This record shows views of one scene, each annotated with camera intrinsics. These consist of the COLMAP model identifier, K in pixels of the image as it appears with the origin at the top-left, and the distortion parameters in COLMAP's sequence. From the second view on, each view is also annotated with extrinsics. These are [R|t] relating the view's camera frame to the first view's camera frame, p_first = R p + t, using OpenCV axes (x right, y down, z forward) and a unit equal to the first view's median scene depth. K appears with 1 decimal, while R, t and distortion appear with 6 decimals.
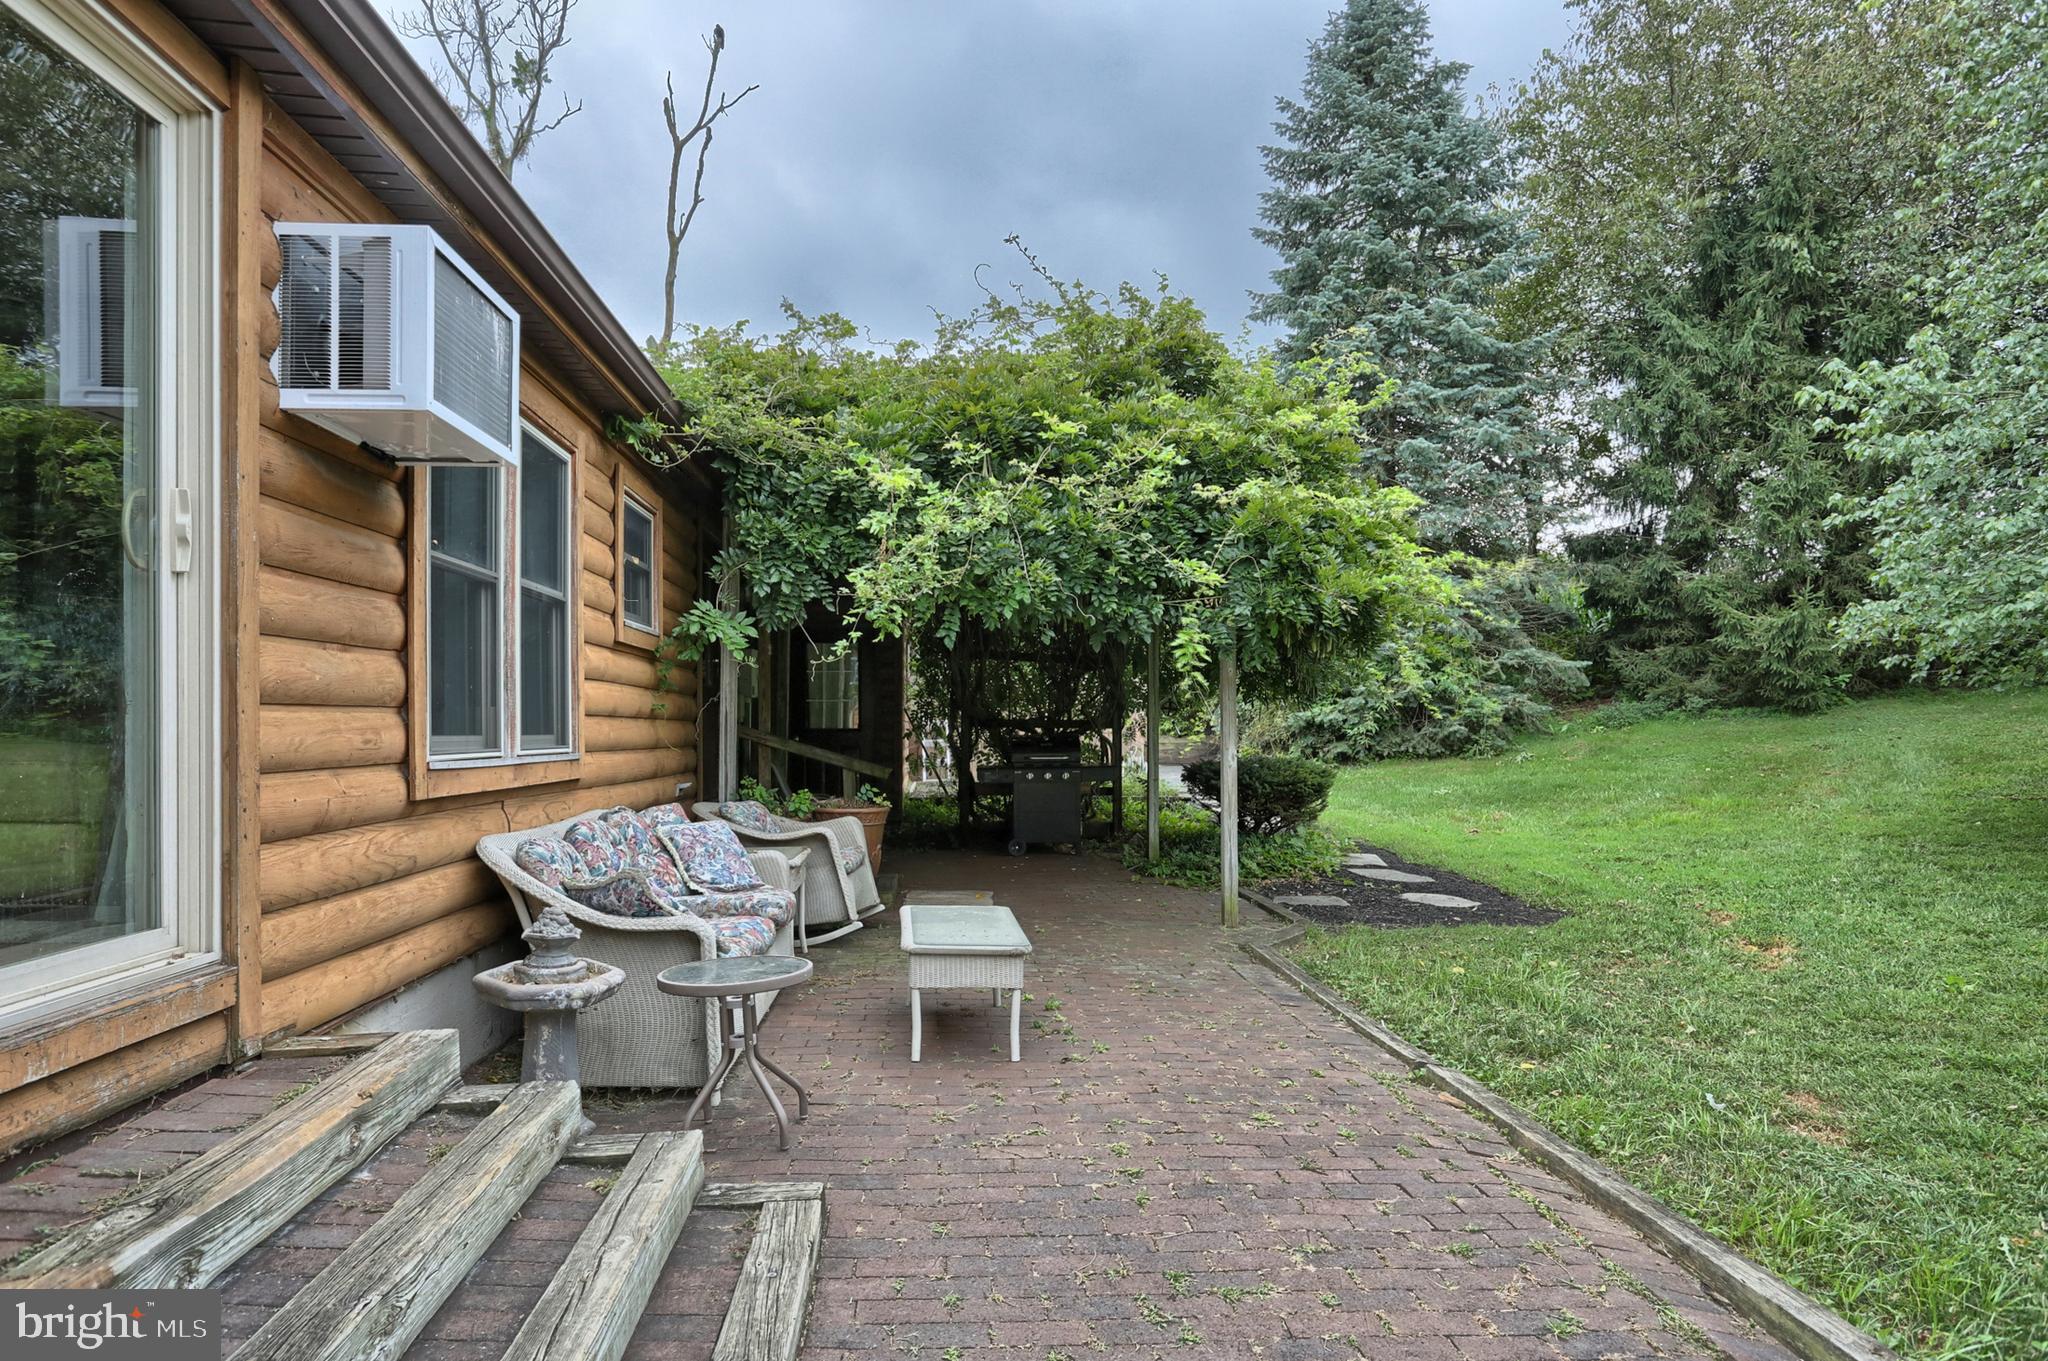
lens RADIAL K [[1224.1, 0, 1013.0], [0, 1224.1, 725.2], [0, 0, 1]] dist [-0.031264, 0.011152]
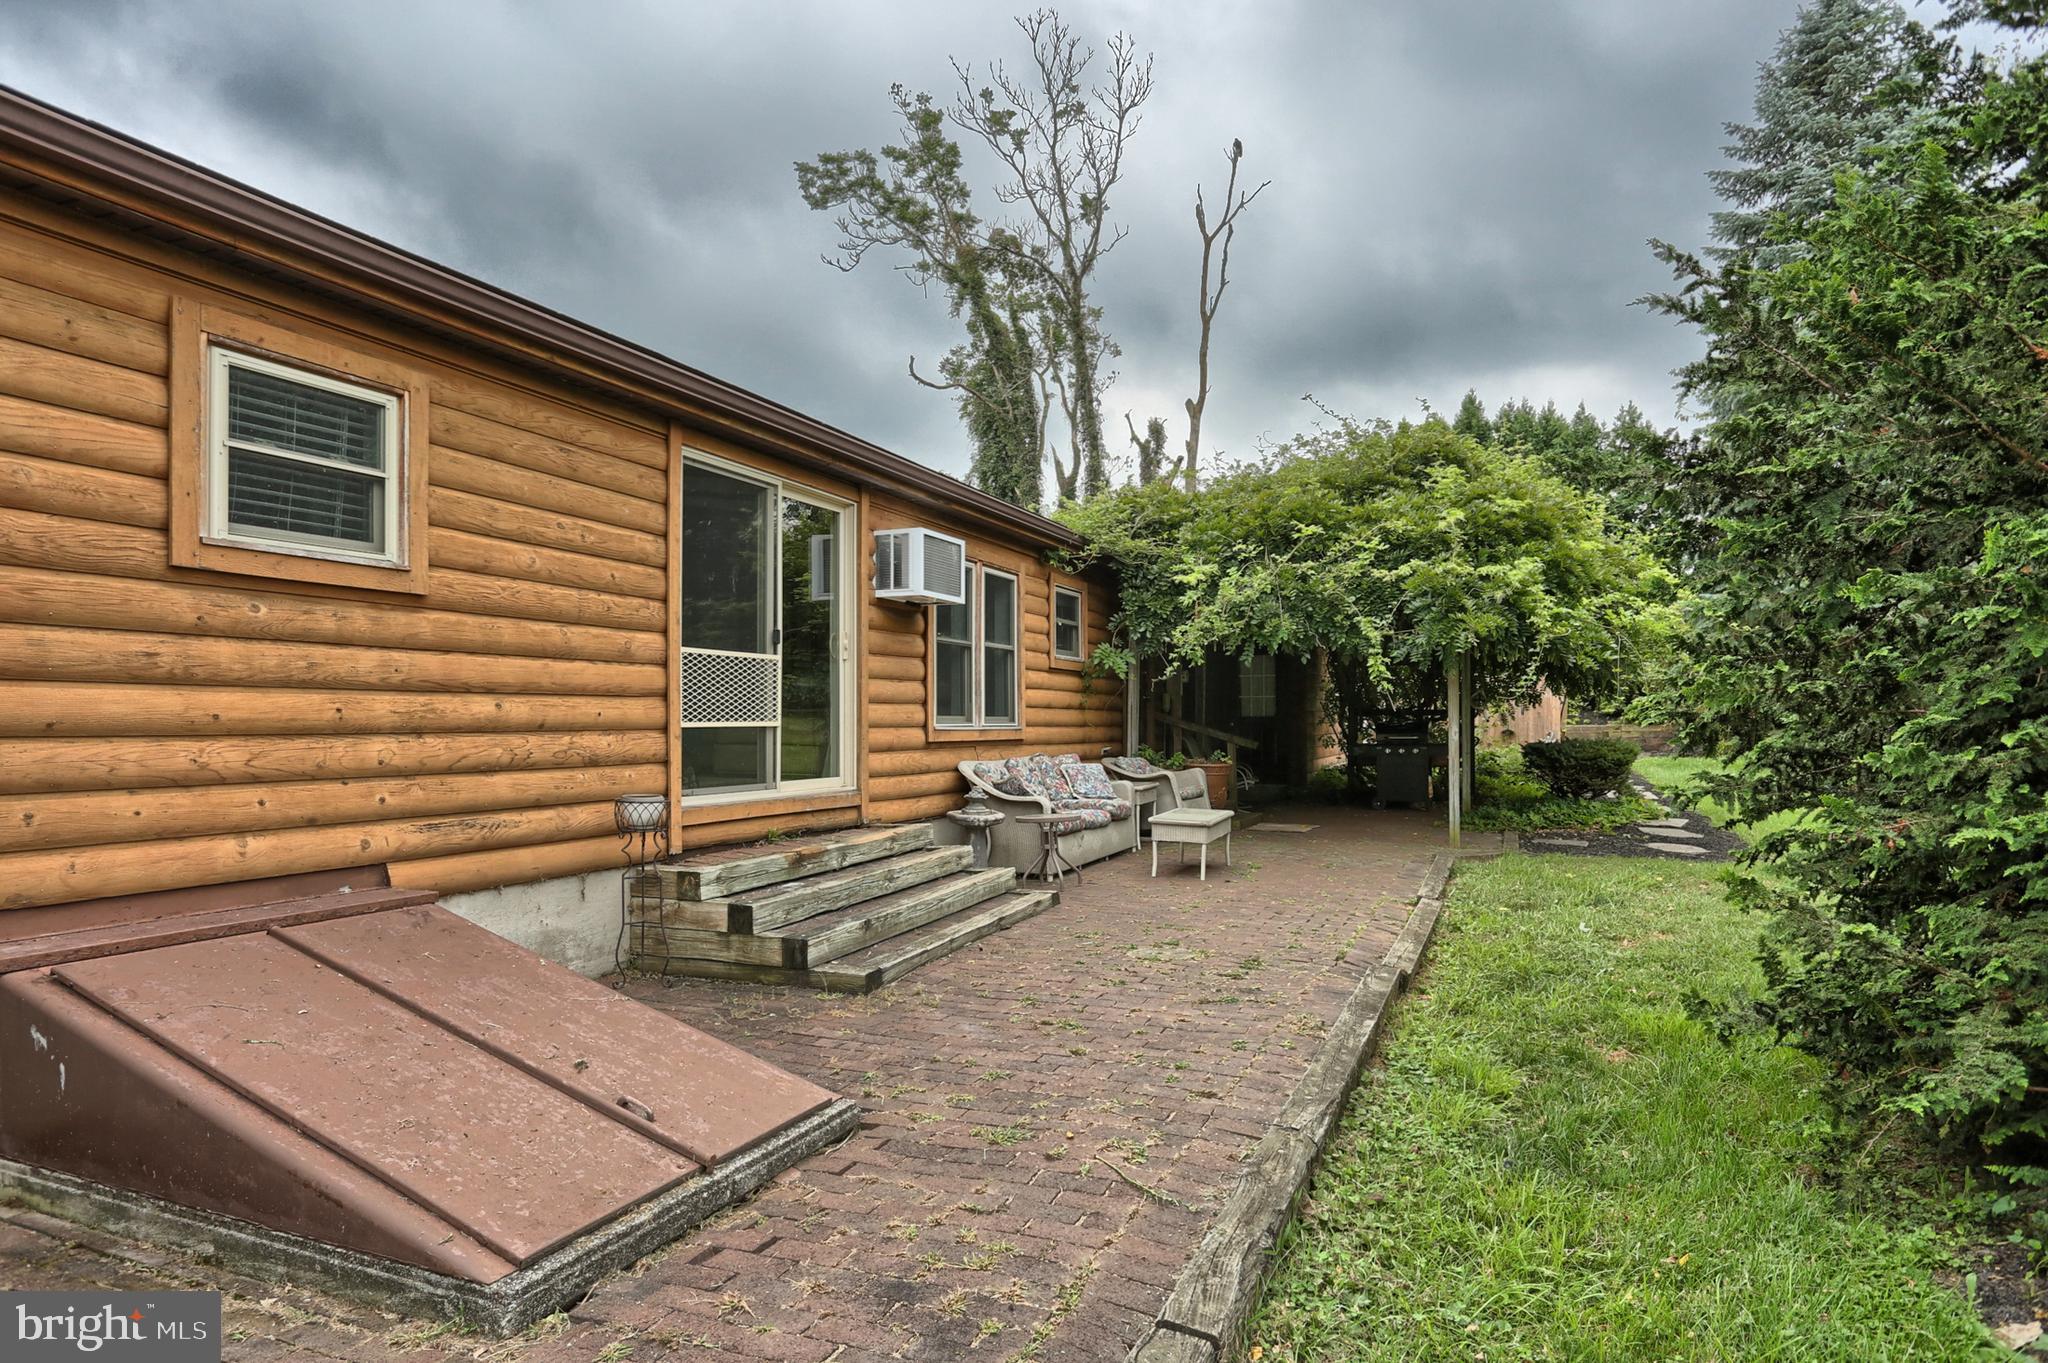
lens RADIAL K [[1152.6, 0, 1027.0], [0, 1152.6, 701.4], [0, 0, 1]] dist [-0.012966, 0.006795]
pose [[0.892527, -0.006415, -0.450947, 0.442140], [0.000041, 0.999900, -0.014142, 0.008327], [0.450993, 0.012603, 0.892438, -0.593750]]
